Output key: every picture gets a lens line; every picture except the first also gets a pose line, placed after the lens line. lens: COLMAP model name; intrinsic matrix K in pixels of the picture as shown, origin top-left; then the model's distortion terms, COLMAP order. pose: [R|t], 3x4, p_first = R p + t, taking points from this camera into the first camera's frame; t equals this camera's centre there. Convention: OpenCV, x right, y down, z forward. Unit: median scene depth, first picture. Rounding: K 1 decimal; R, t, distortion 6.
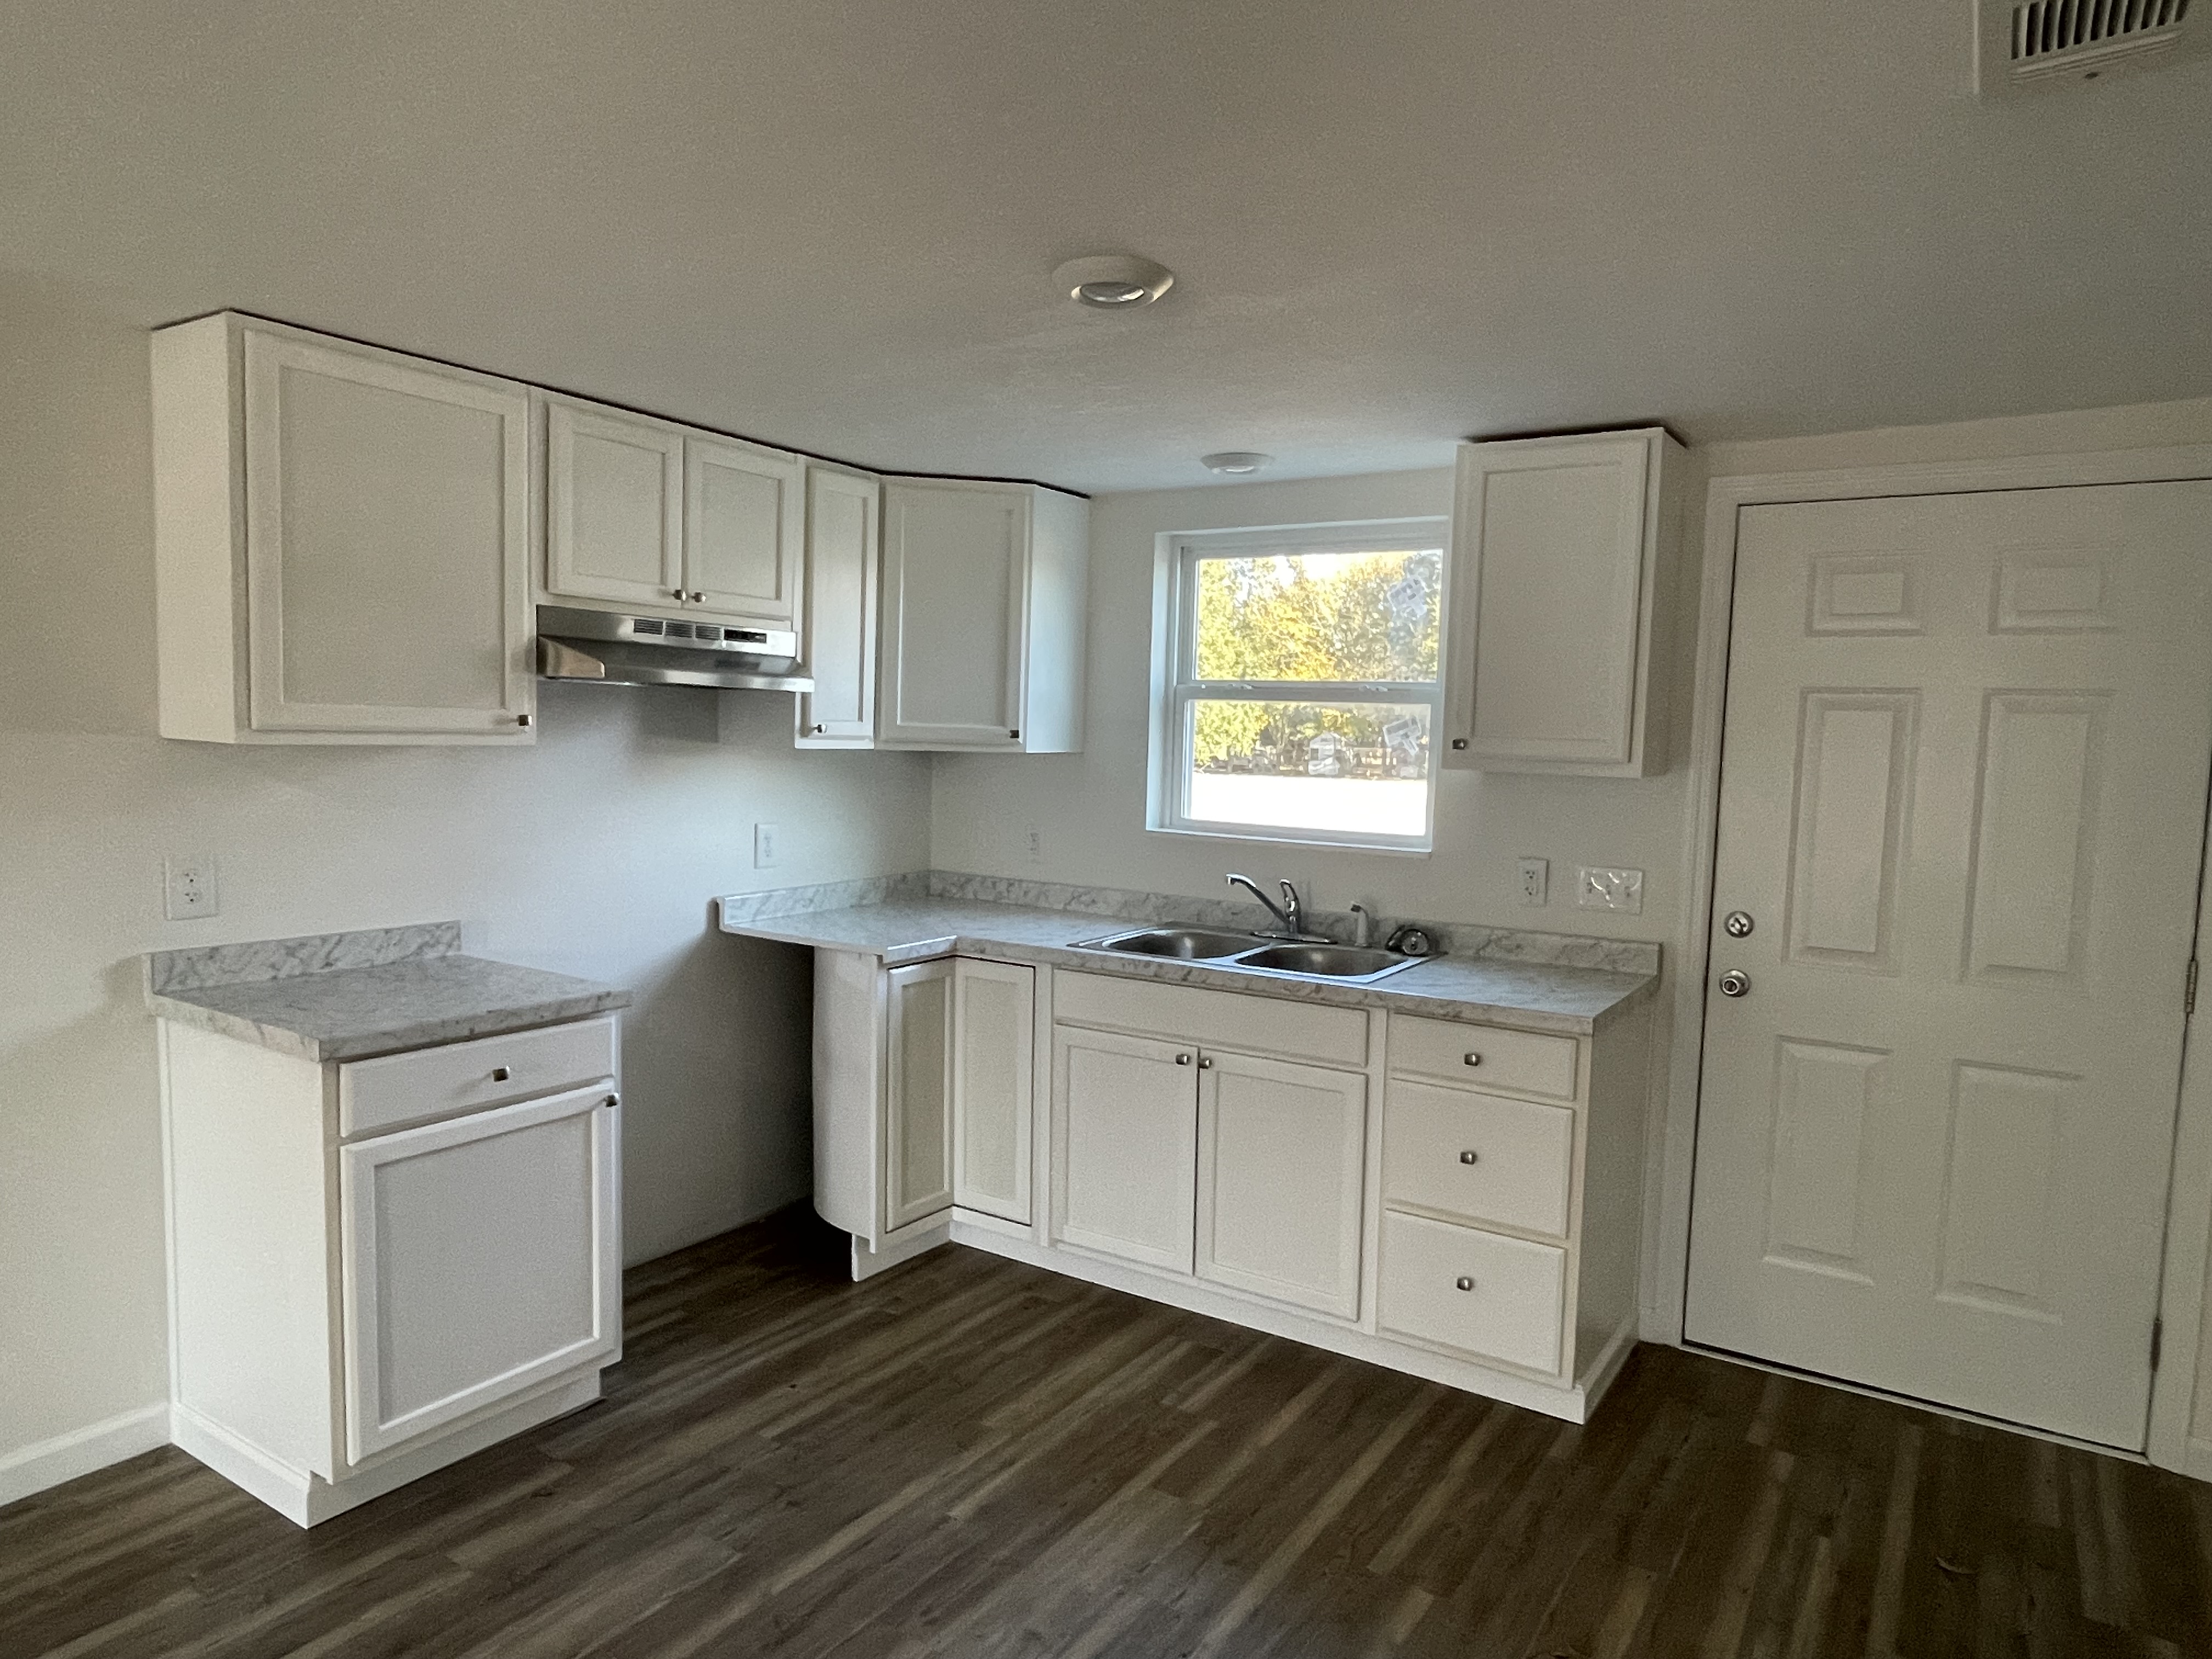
lens RADIAL K [[1390.9, 0, 1105.1], [0, 1390.9, 857.3], [0, 0, 1]] dist [-0.033841, 0.033992]
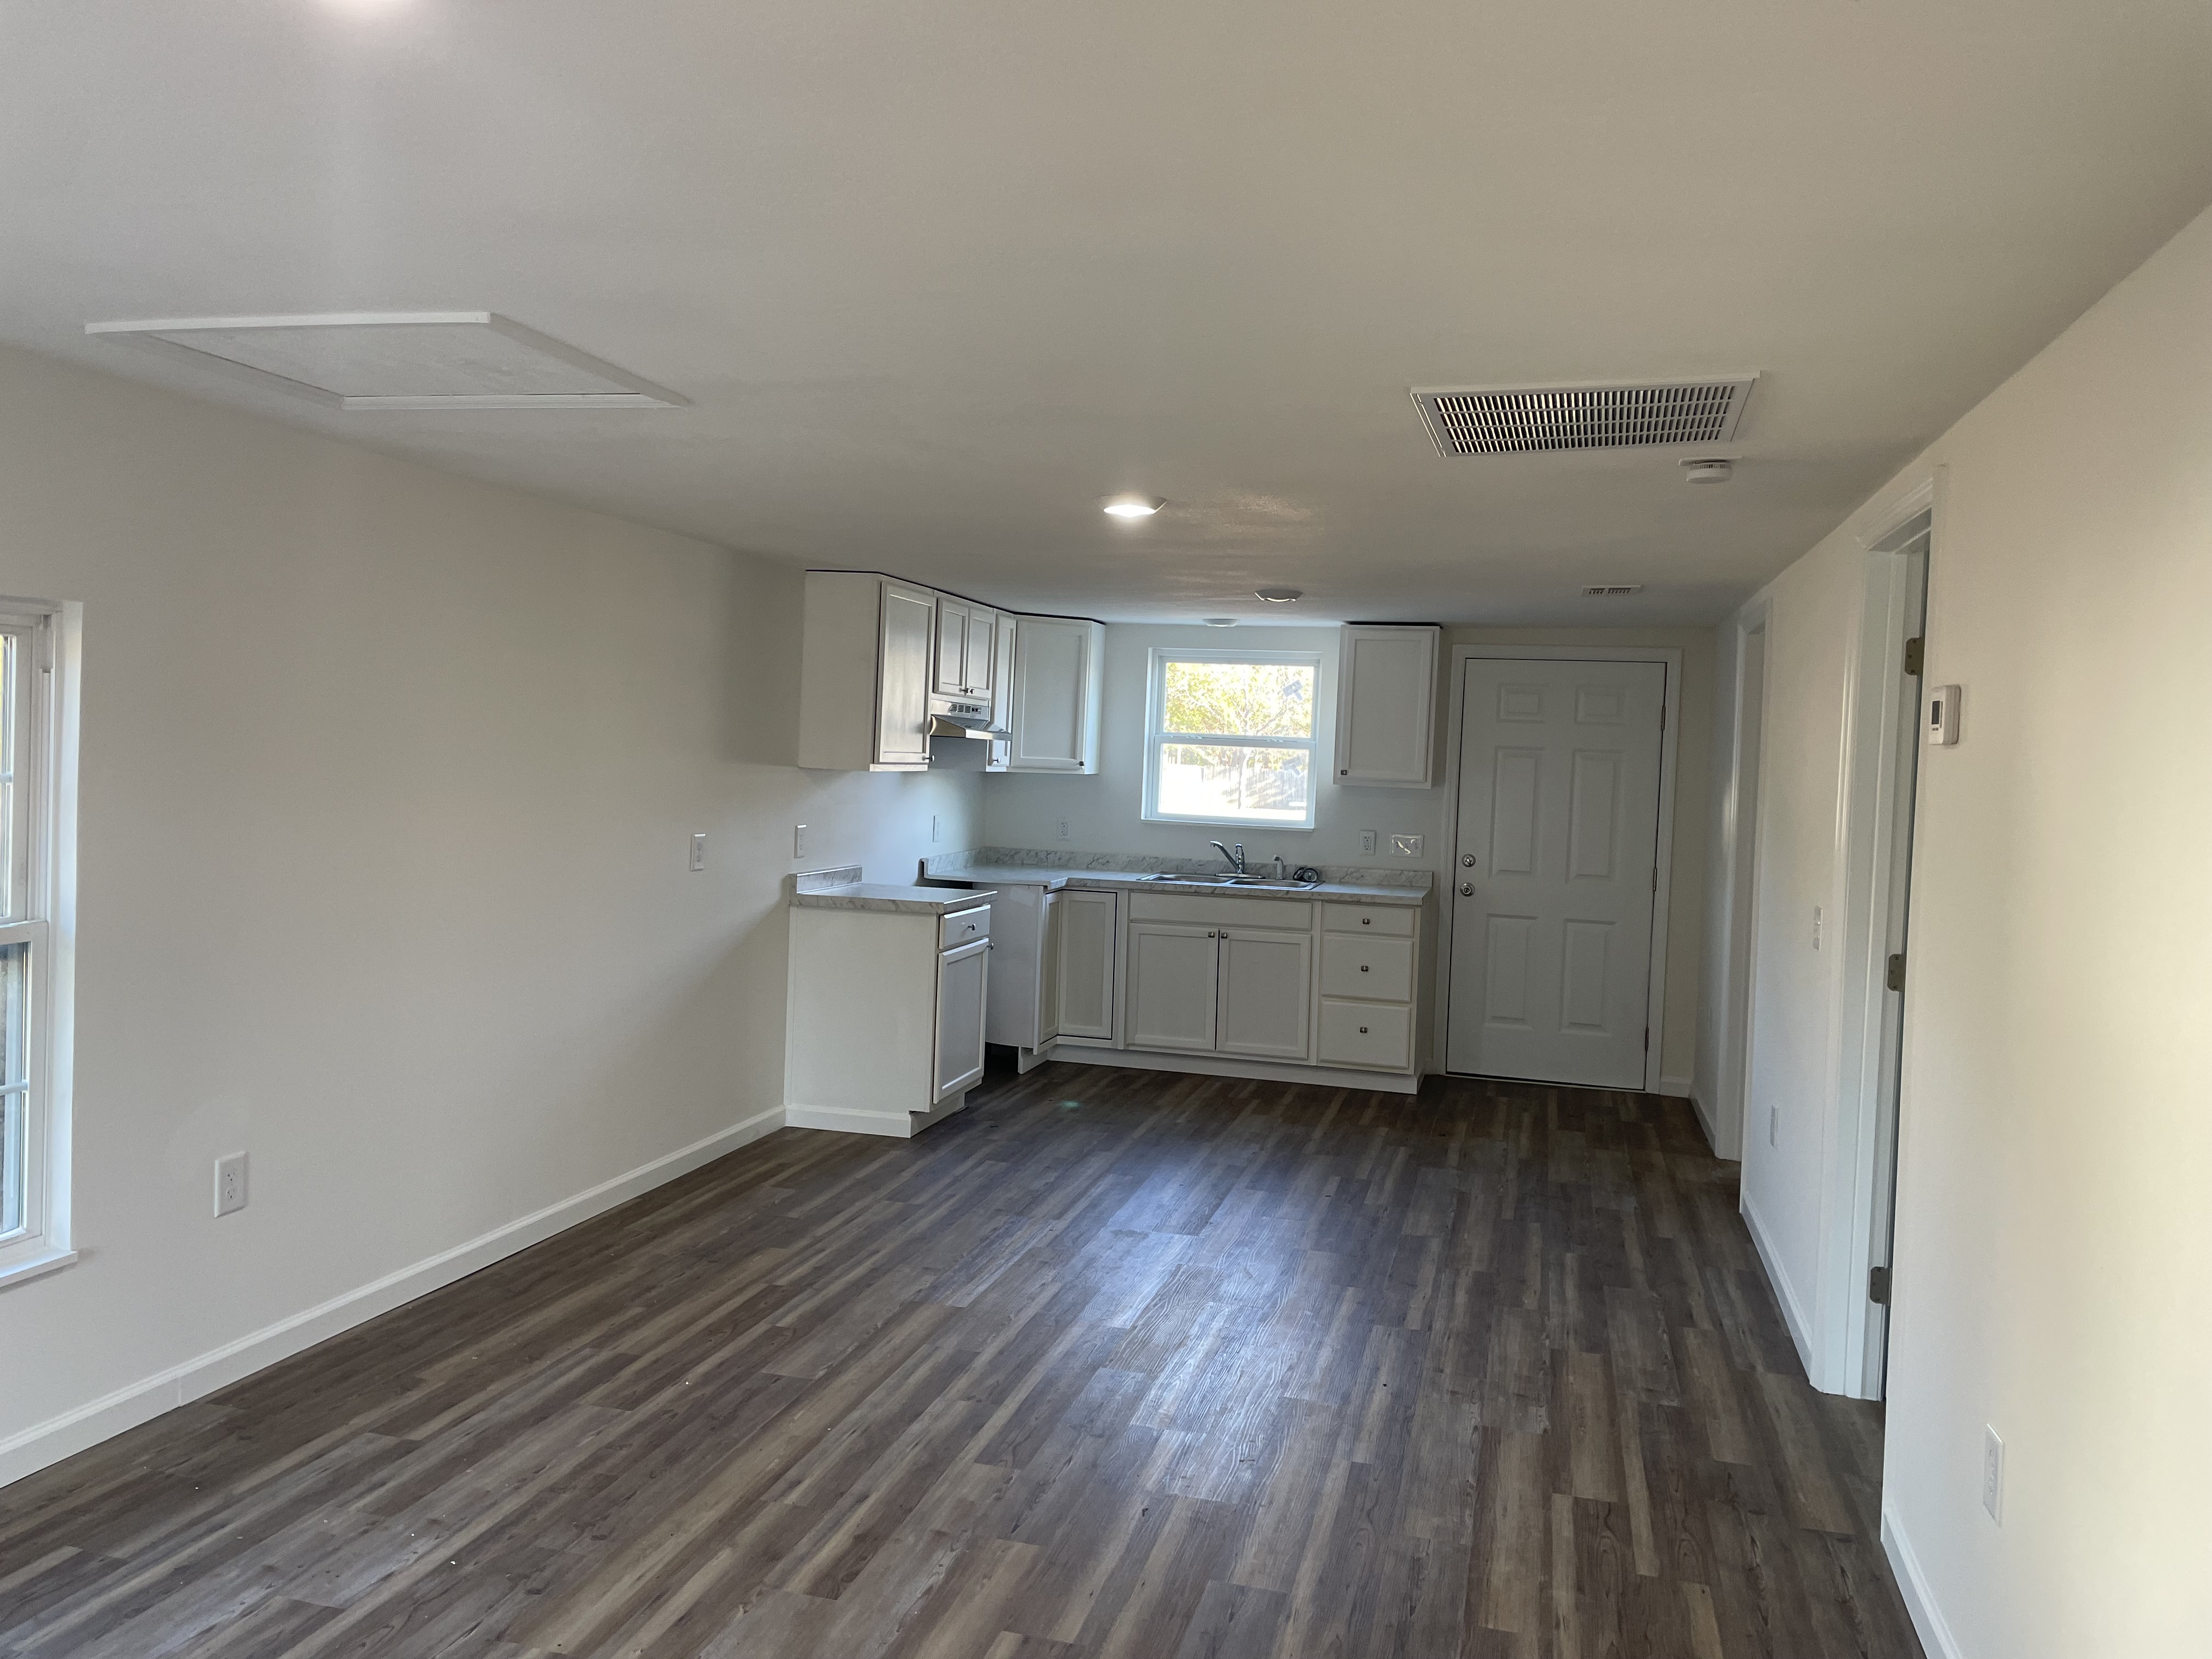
lens RADIAL K [[1650.2, 0, 1106.0], [0, 1650.2, 829.5], [0, 0, 1]] dist [0.049065, -0.004333]
pose [[0.950673, -0.005345, 0.310150, -0.783983], [0.016114, 0.999353, -0.032167, 0.070128], [-0.309777, 0.035578, 0.950143, -1.122354]]
